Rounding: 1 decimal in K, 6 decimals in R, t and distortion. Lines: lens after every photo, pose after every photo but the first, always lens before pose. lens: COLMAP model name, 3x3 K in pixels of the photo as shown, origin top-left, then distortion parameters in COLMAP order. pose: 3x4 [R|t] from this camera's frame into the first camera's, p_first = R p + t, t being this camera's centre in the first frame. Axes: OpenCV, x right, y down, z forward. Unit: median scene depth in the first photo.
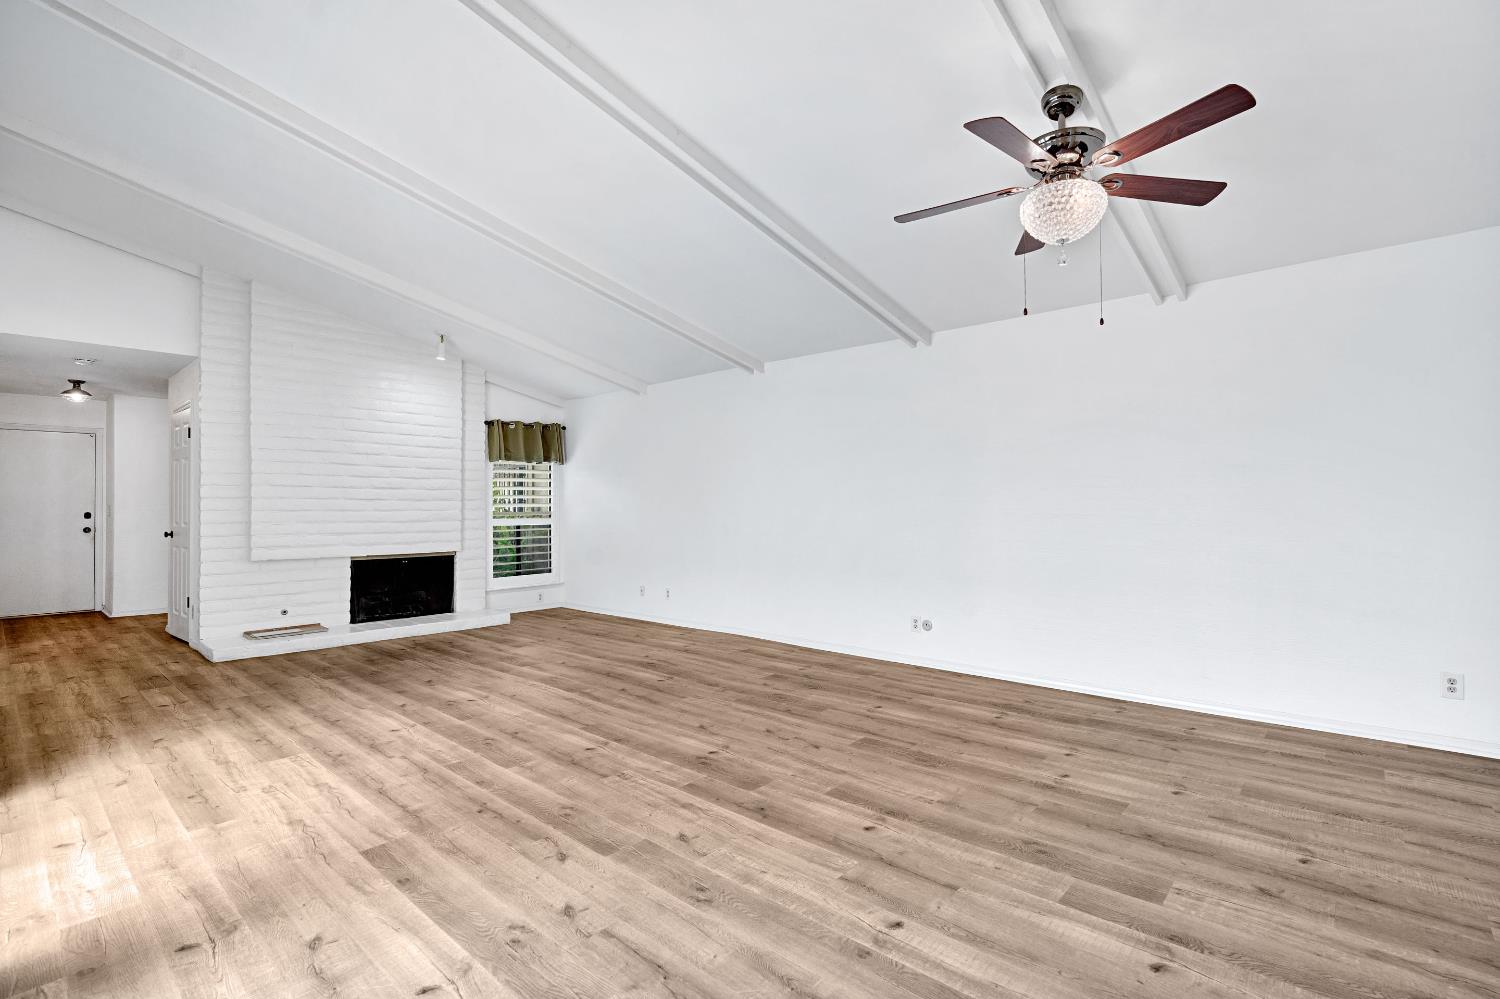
lens RADIAL K [[691.7, 0, 744.3], [0, 691.7, 496.1], [0, 0, 1]] dist [-0.007797, 0.002734]
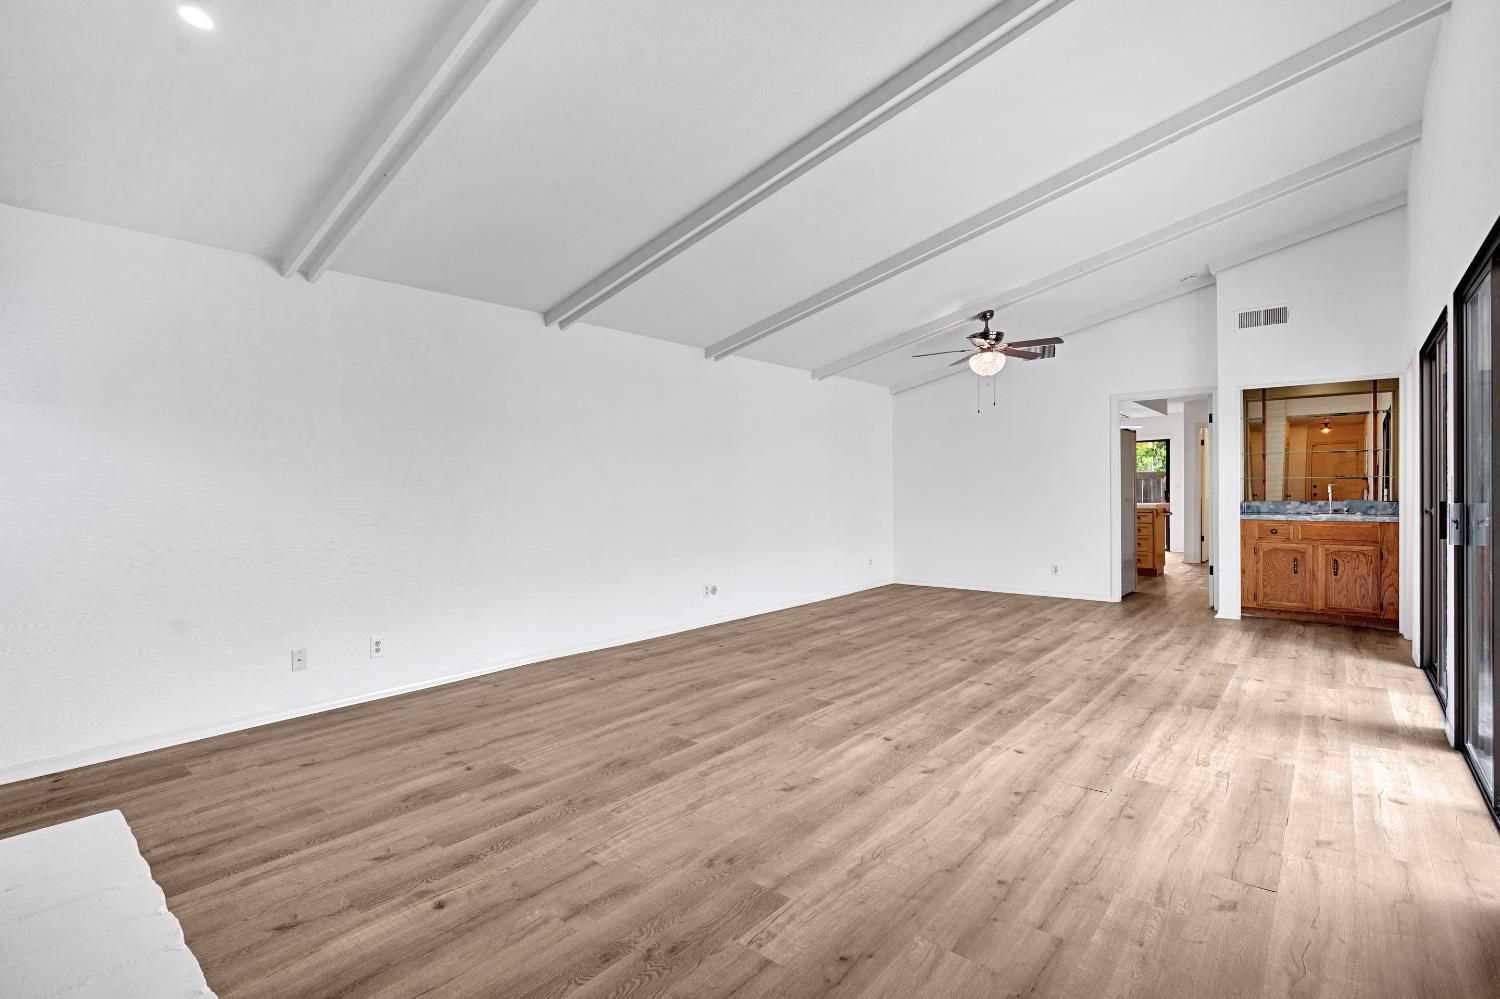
lens RADIAL K [[691.7, 0, 749.4], [0, 691.7, 503.0], [0, 0, 1]] dist [-0.007797, 0.002734]
pose [[-0.029177, -0.014091, 0.999475, -1.303886], [-0.003949, 0.999894, 0.013981, 0.020379], [-0.999566, -0.003539, -0.029230, 1.315857]]
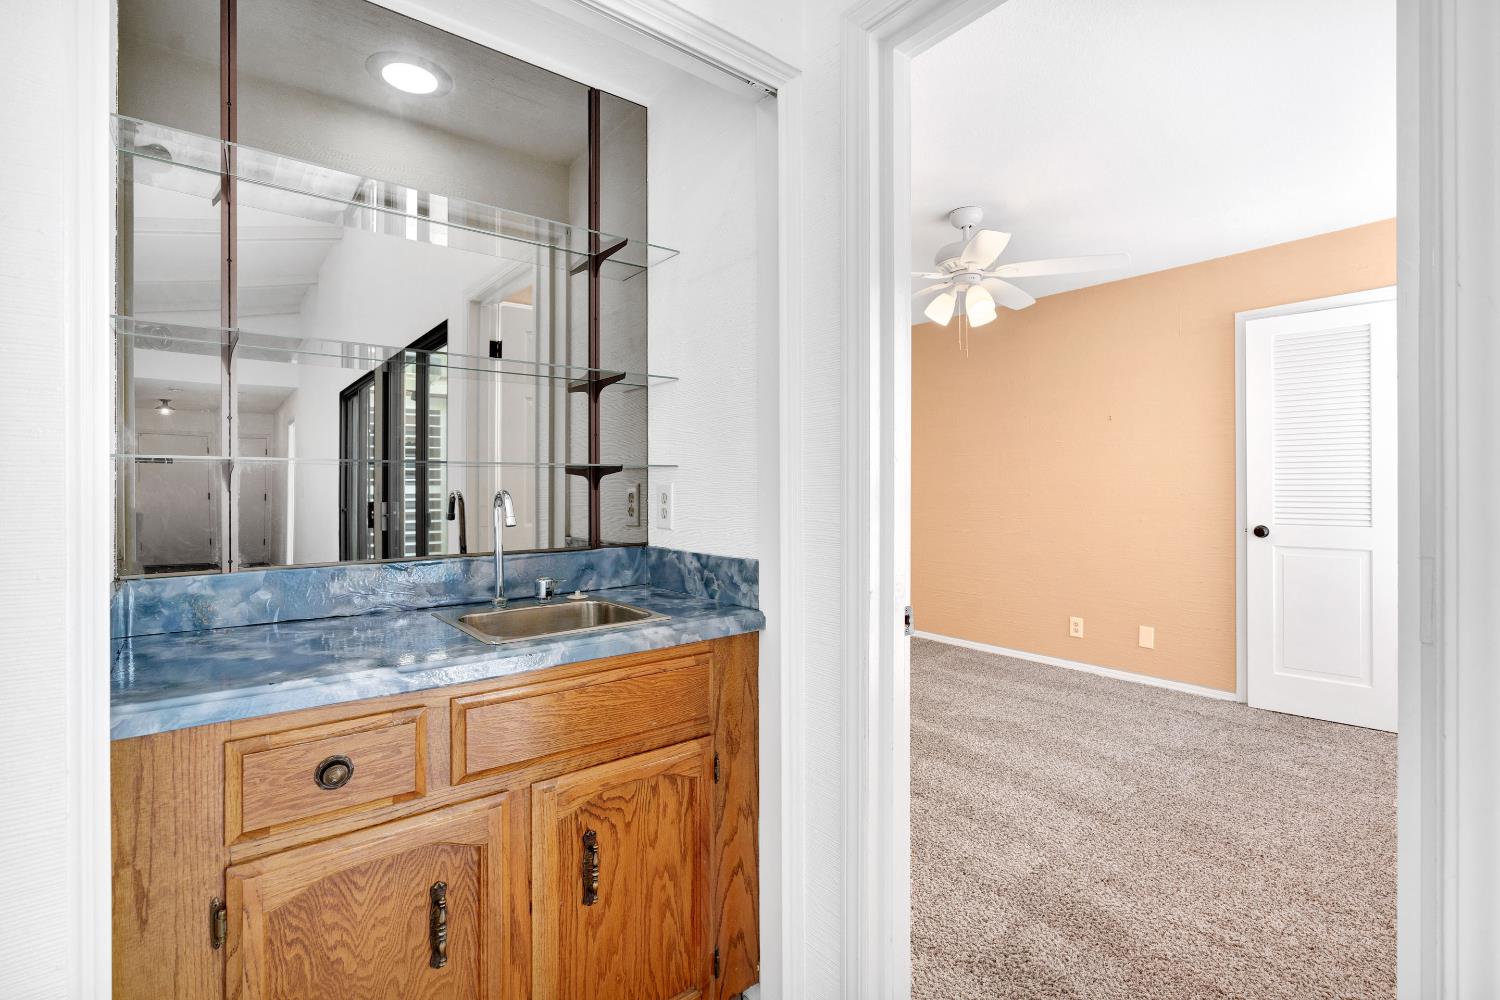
lens RADIAL K [[691.7, 0, 751.4], [0, 691.7, 487.6], [0, 0, 1]] dist [-0.007797, 0.002734]
pose [[-0.986917, 0.009144, 0.160971, 0.051439], [0.006908, 0.999872, -0.014444, -0.001433], [-0.161082, -0.013143, -0.986853, 0.292693]]
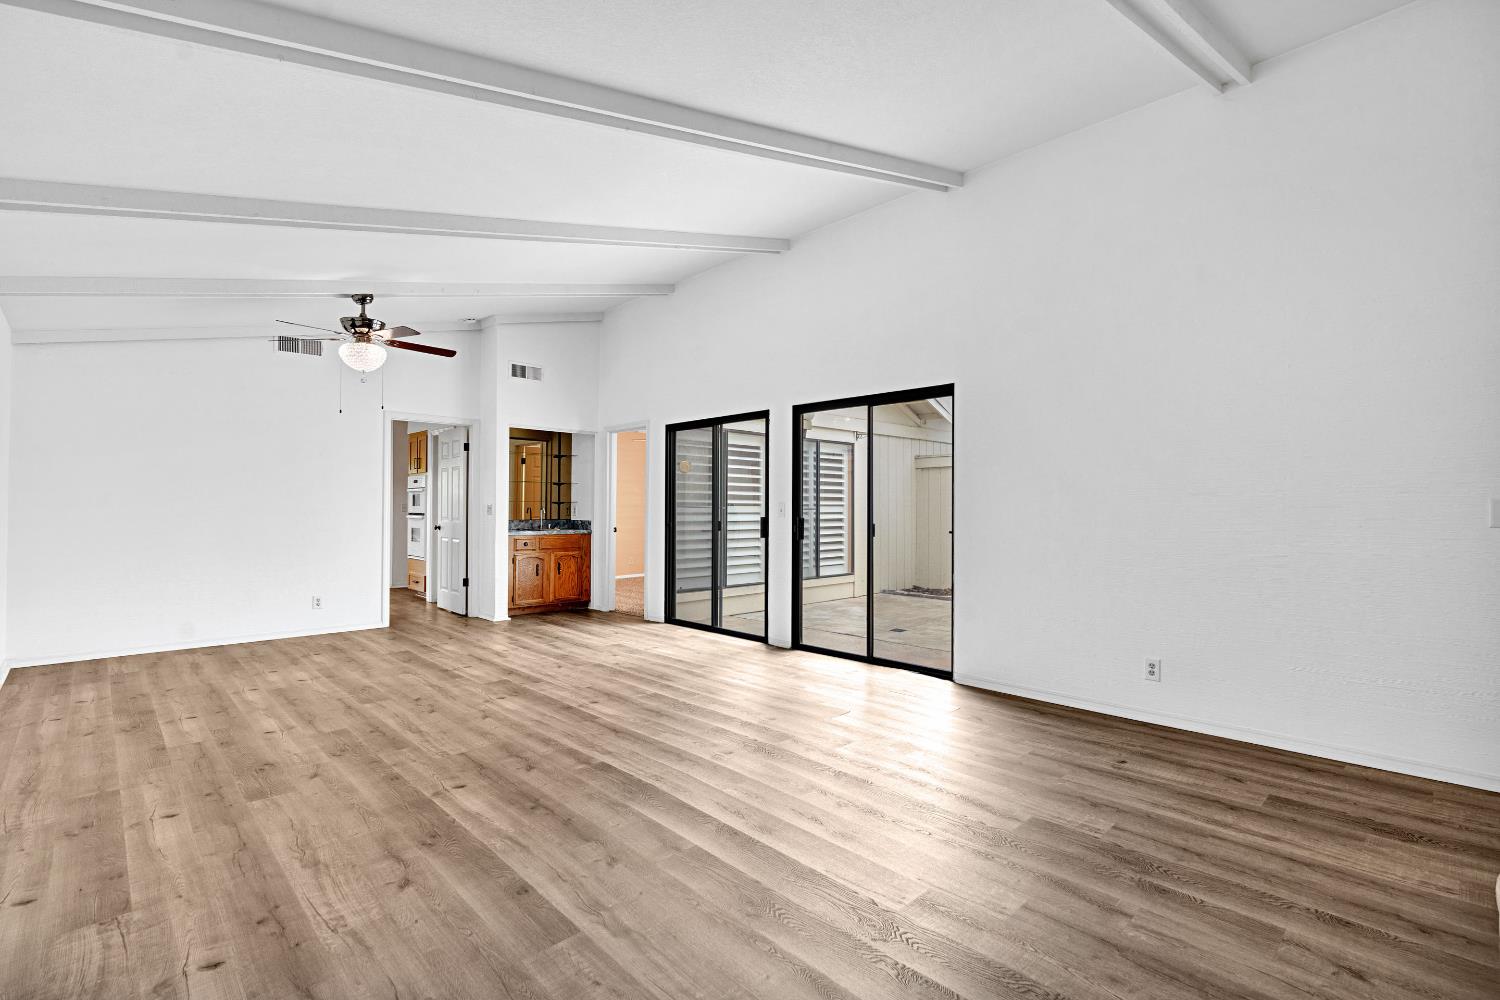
lens RADIAL K [[691.7, 0, 753.8], [0, 691.7, 495.6], [0, 0, 1]] dist [-0.007797, 0.002734]
pose [[-0.997844, 0.005516, 0.065404, -0.530952], [0.003311, 0.999424, -0.033771, 0.032968], [-0.065552, -0.033482, -0.997287, 2.001439]]
